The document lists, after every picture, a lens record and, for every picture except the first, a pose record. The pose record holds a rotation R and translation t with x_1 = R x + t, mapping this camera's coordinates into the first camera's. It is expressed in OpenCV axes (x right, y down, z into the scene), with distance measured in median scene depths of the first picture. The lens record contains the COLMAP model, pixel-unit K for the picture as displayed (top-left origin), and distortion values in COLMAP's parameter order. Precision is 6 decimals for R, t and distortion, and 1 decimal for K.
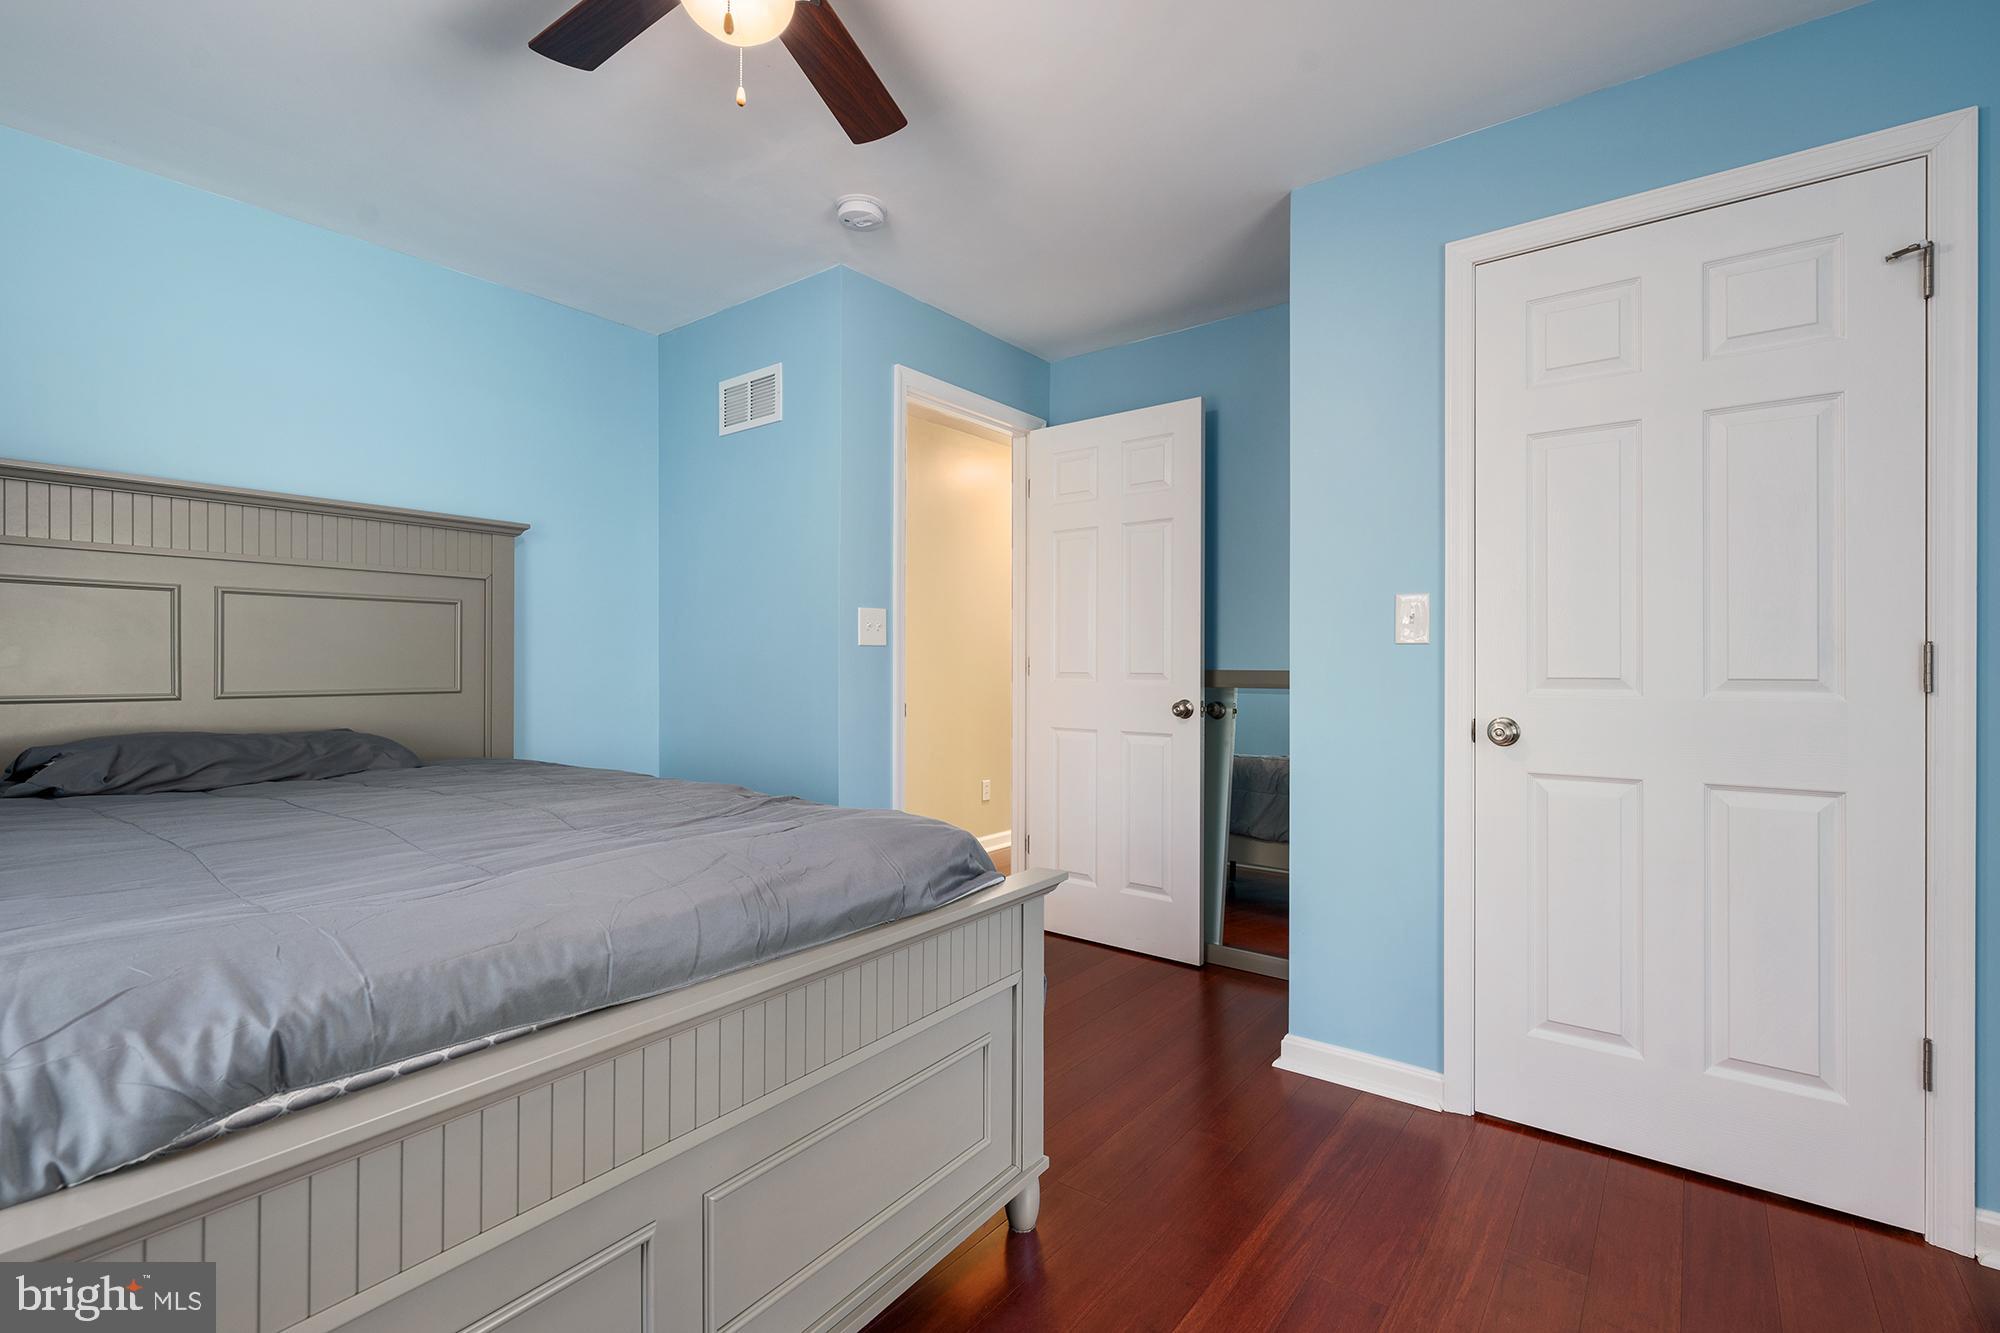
lens RADIAL K [[885.4, 0, 998.6], [0, 885.4, 660.2], [0, 0, 1]] dist [-0.000672, 0.000239]
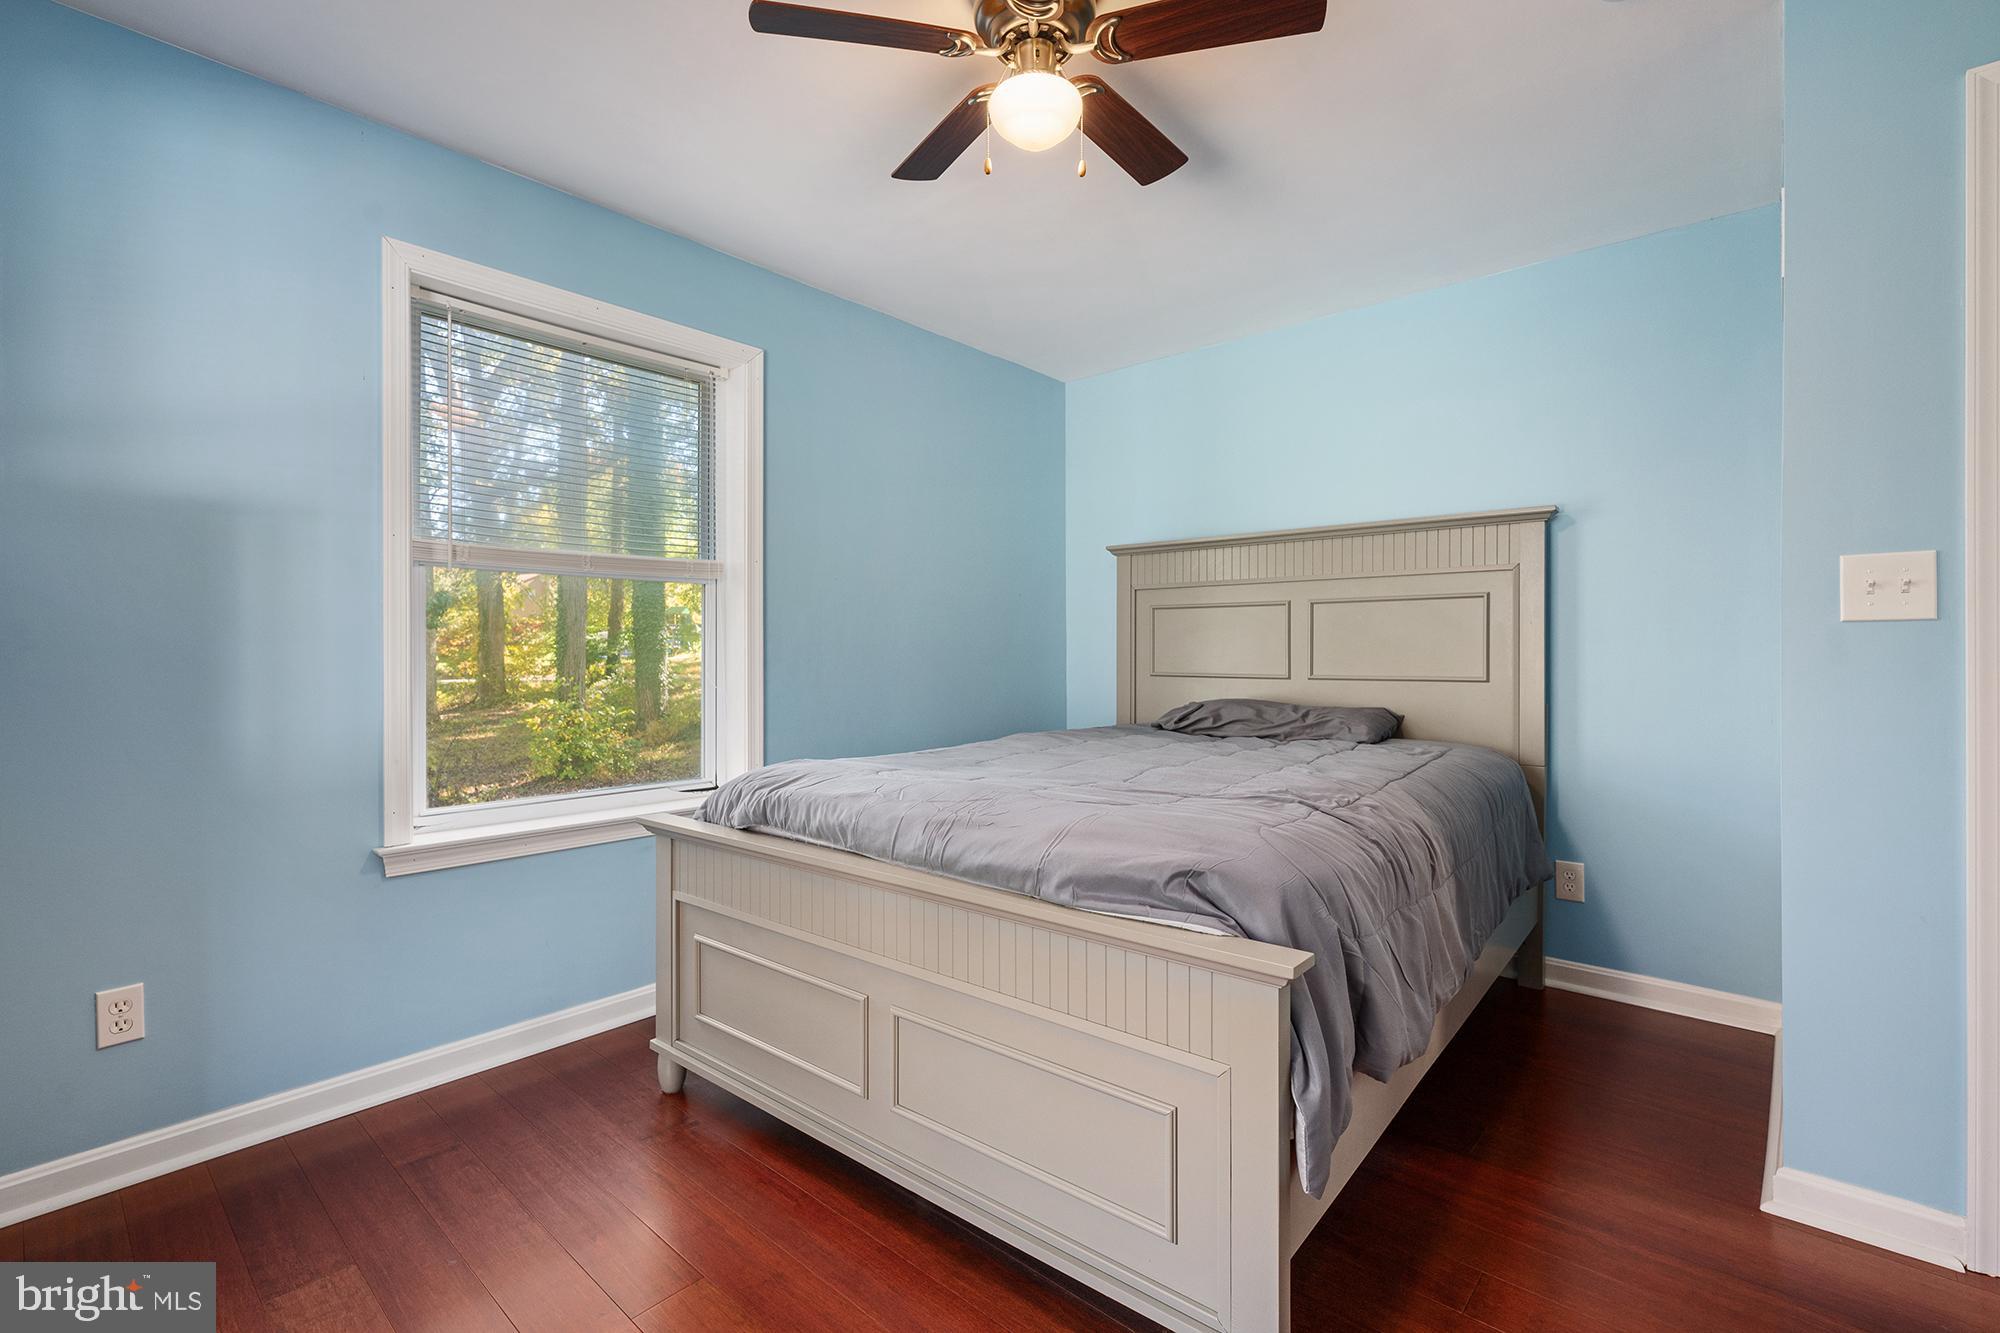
lens RADIAL K [[885.4, 0, 998.6], [0, 885.4, 660.2], [0, 0, 1]] dist [-0.000672, 0.000239]
pose [[-0.055661, 0.006484, -0.998429, 0.683269], [0.009389, 0.999938, 0.005970, 0.000658], [0.998406, -0.009042, -0.055718, 0.731770]]
